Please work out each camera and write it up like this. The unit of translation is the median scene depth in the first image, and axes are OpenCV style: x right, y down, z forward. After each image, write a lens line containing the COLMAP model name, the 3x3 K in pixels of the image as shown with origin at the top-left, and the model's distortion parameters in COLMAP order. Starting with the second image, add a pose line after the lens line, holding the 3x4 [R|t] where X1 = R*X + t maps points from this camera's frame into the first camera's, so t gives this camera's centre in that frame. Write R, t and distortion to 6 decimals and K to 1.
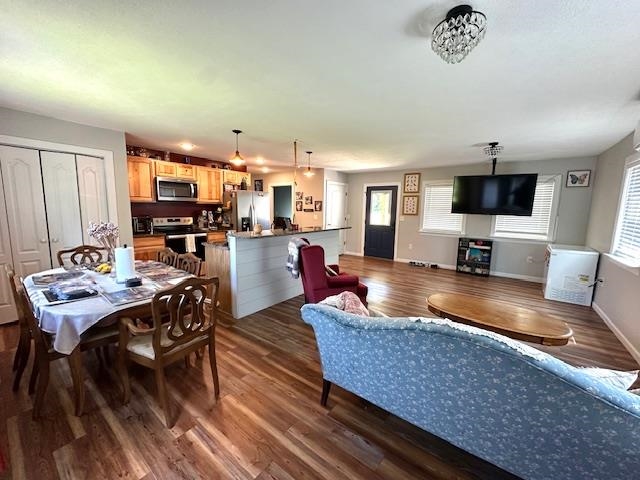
lens RADIAL K [[255.6, 0, 318.7], [0, 255.6, 240.5], [0, 0, 1]] dist [-0.004114, 0.000625]
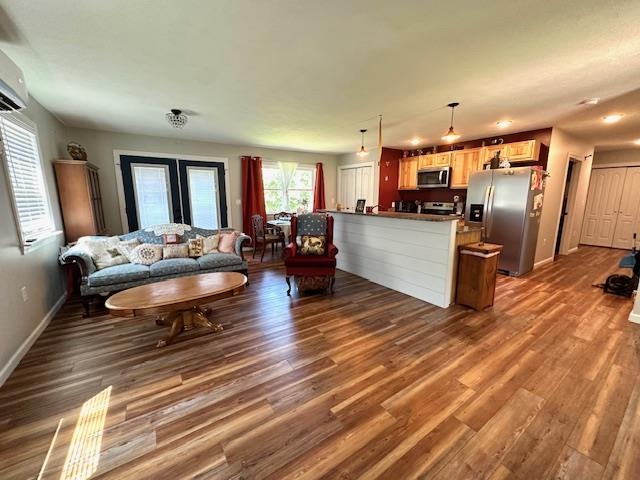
lens RADIAL K [[255.6, 0, 320.0], [0, 255.6, 240.3], [0, 0, 1]] dist [-0.004114, 0.000625]
pose [[-0.321544, 0.142143, -0.936165, 0.682807], [-0.128074, 0.973055, 0.191733, -0.075541], [0.938193, 0.181549, -0.294675, 0.857068]]
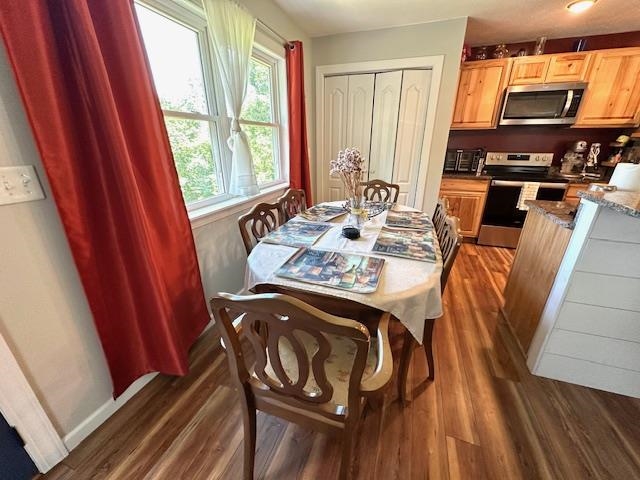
lens RADIAL K [[255.6, 0, 320.3], [0, 255.6, 238.1], [0, 0, 1]] dist [-0.004114, 0.000625]
pose [[0.301725, 0.322843, -0.897070, -0.058601], [-0.117095, 0.946346, 0.301193, -0.019238], [0.946177, 0.014165, 0.323339, 0.295365]]
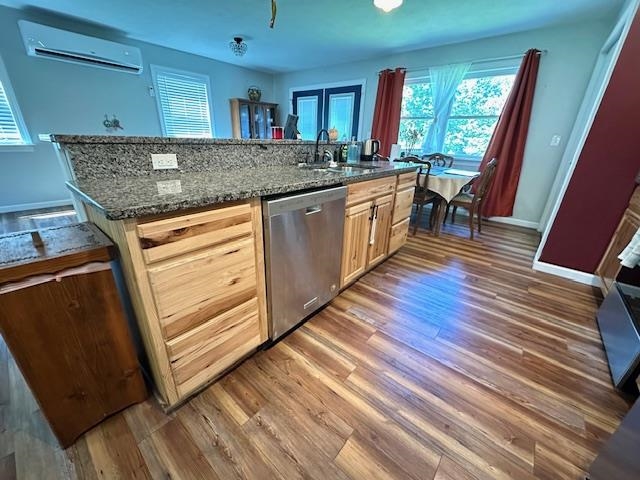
lens RADIAL K [[255.6, 0, 320.9], [0, 255.6, 239.1], [0, 0, 1]] dist [-0.004114, 0.000625]
pose [[-0.997287, -0.069204, 0.025085, -0.154823], [-0.048275, 0.872157, 0.486838, -0.091727], [-0.055569, 0.484306, -0.873132, 1.159543]]
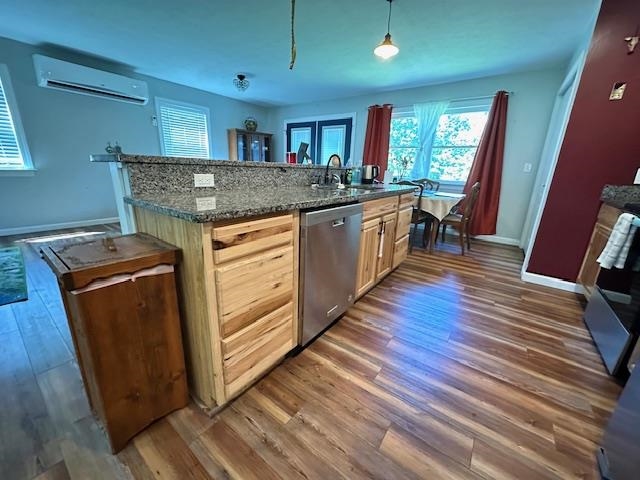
lens RADIAL K [[255.6, 0, 320.8], [0, 255.6, 239.3], [0, 0, 1]] dist [-0.004114, 0.000625]
pose [[-0.998168, -0.052887, -0.029399, -0.112760], [-0.060197, 0.917235, 0.393772, -0.086769], [0.006140, 0.394820, -0.918738, 1.191805]]
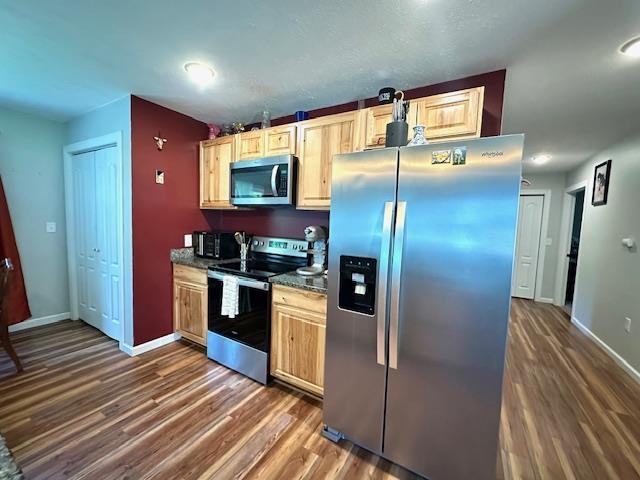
lens RADIAL K [[255.6, 0, 319.4], [0, 255.6, 238.9], [0, 0, 1]] dist [-0.004114, 0.000625]
pose [[0.119337, 0.053081, -0.991434, -0.043080], [-0.162785, 0.986103, 0.033201, -0.118406], [0.979418, 0.157429, 0.126319, 0.999333]]
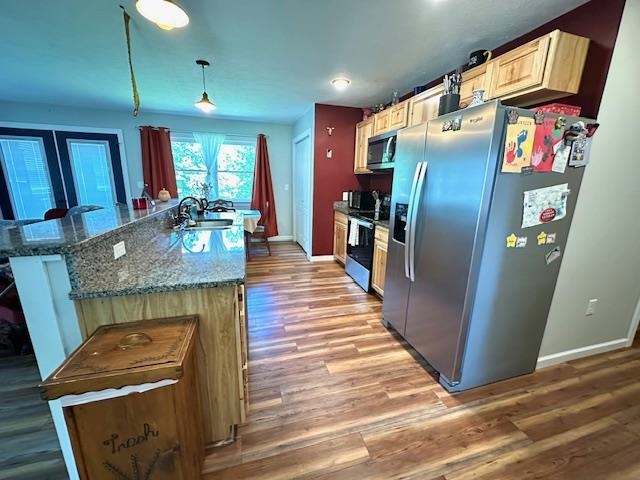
lens RADIAL K [[255.6, 0, 319.3], [0, 255.6, 238.6], [0, 0, 1]] dist [-0.004114, 0.000625]
pose [[-0.594535, 0.144745, -0.790934, 0.085590], [-0.139885, 0.950044, 0.279013, -0.137215], [0.791808, 0.276523, -0.544587, 1.204330]]
